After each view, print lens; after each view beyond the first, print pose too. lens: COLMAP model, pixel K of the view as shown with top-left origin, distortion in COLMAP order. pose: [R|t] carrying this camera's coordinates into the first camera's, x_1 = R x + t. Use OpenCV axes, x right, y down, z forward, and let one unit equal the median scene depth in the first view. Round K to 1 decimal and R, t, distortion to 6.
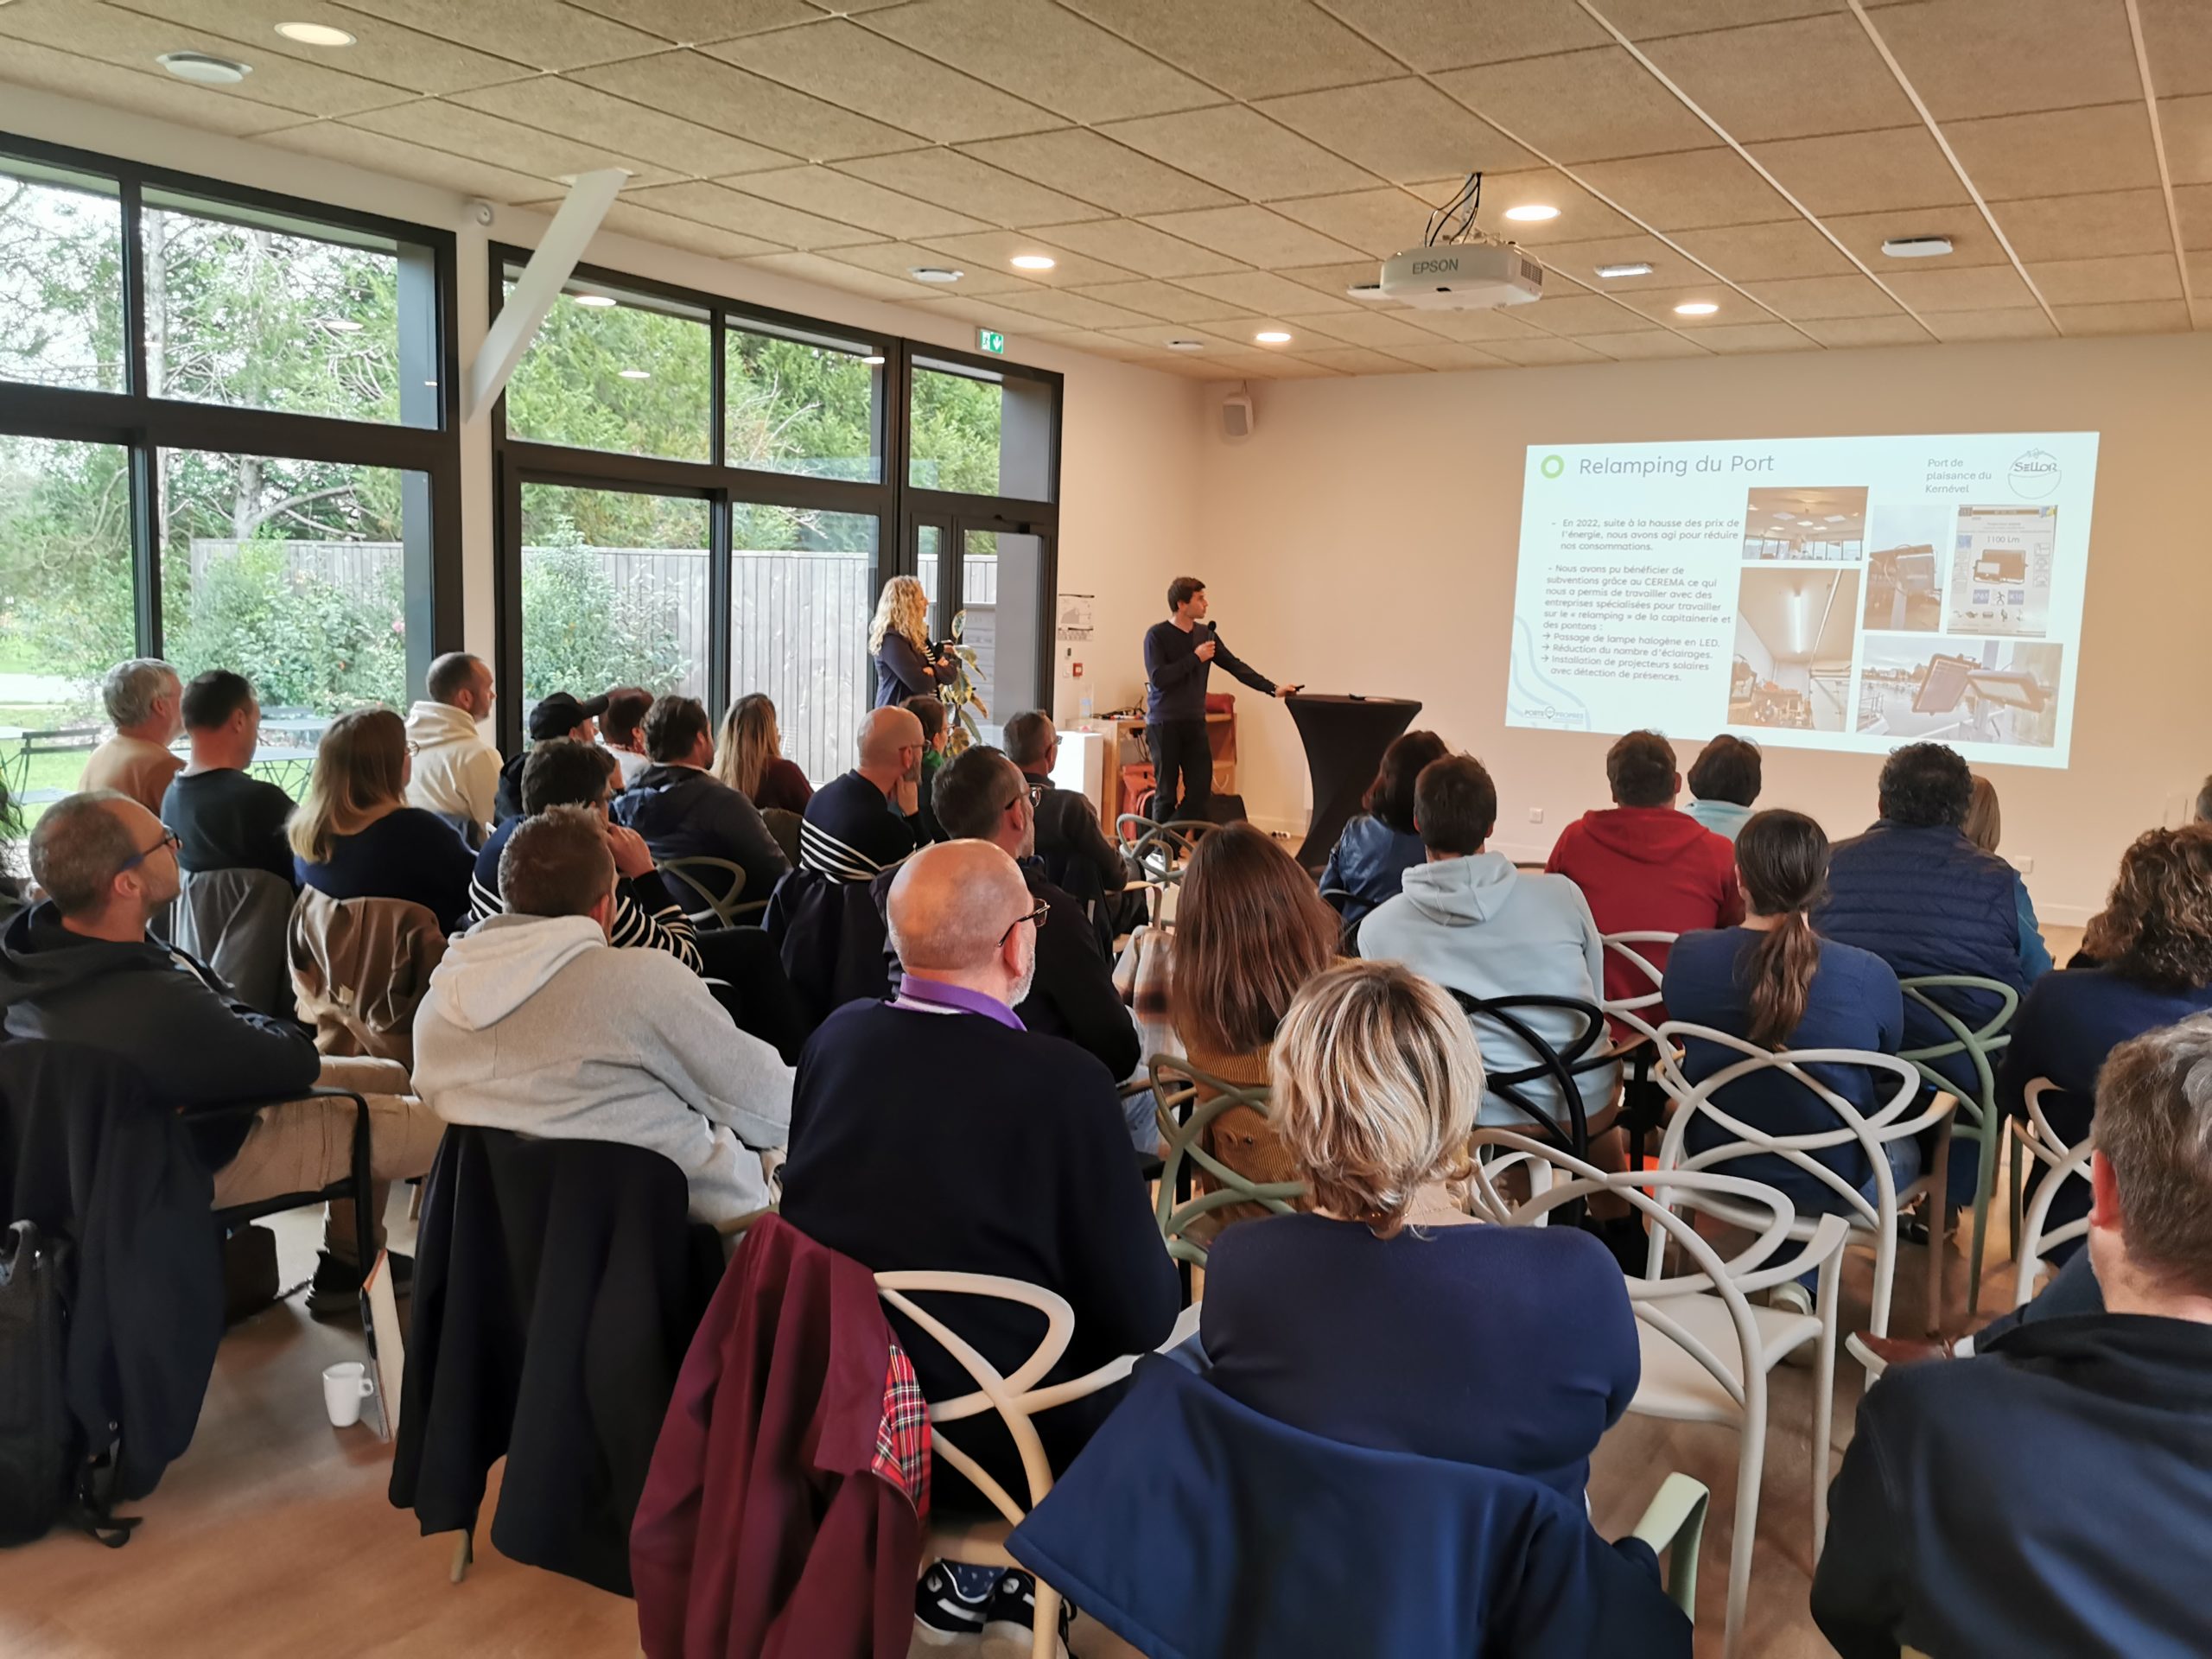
lens RADIAL K [[1704.4, 0, 1097.0], [0, 1704.4, 830.3], [0, 0, 1]] dist [0.065600, -0.087172]
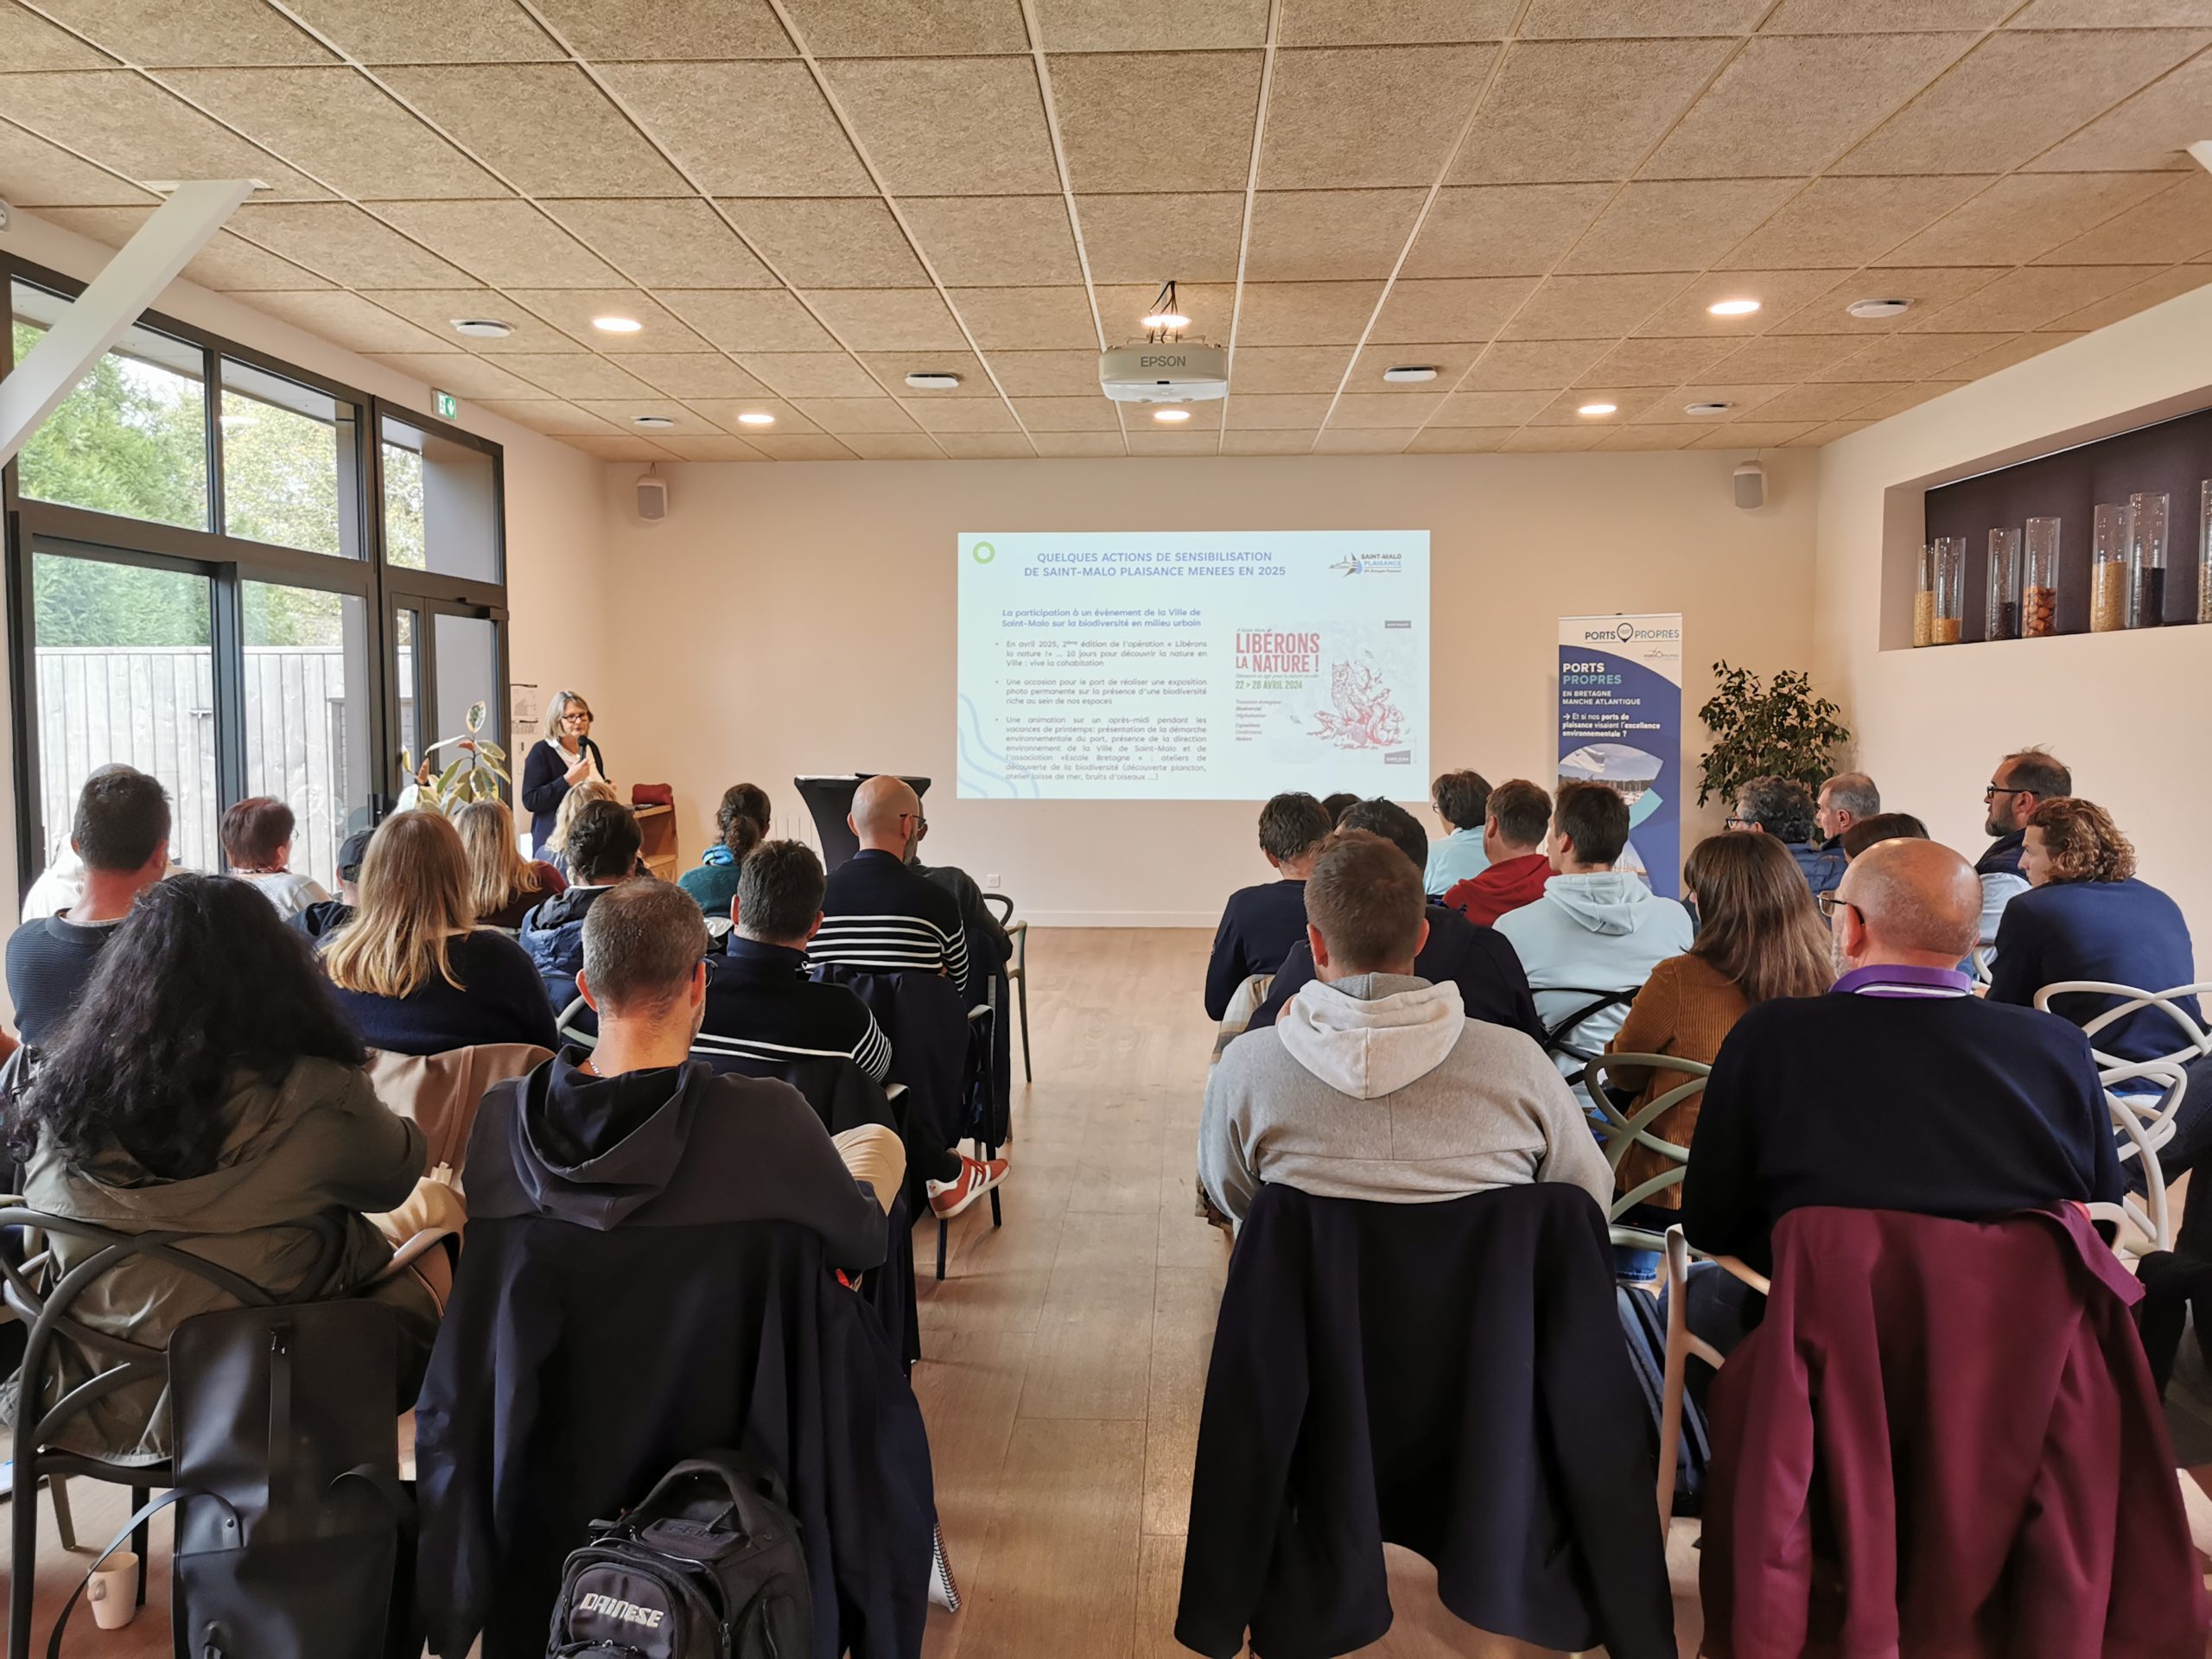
lens RADIAL K [[1704.4, 0, 1106.9], [0, 1704.4, 832.9], [0, 0, 1]] dist [0.065600, -0.087172]
pose [[0.858424, -0.073305, 0.507675, -0.241570], [0.100134, 0.994642, -0.025695, -0.004415], [-0.503071, 0.072893, 0.861165, 0.063571]]
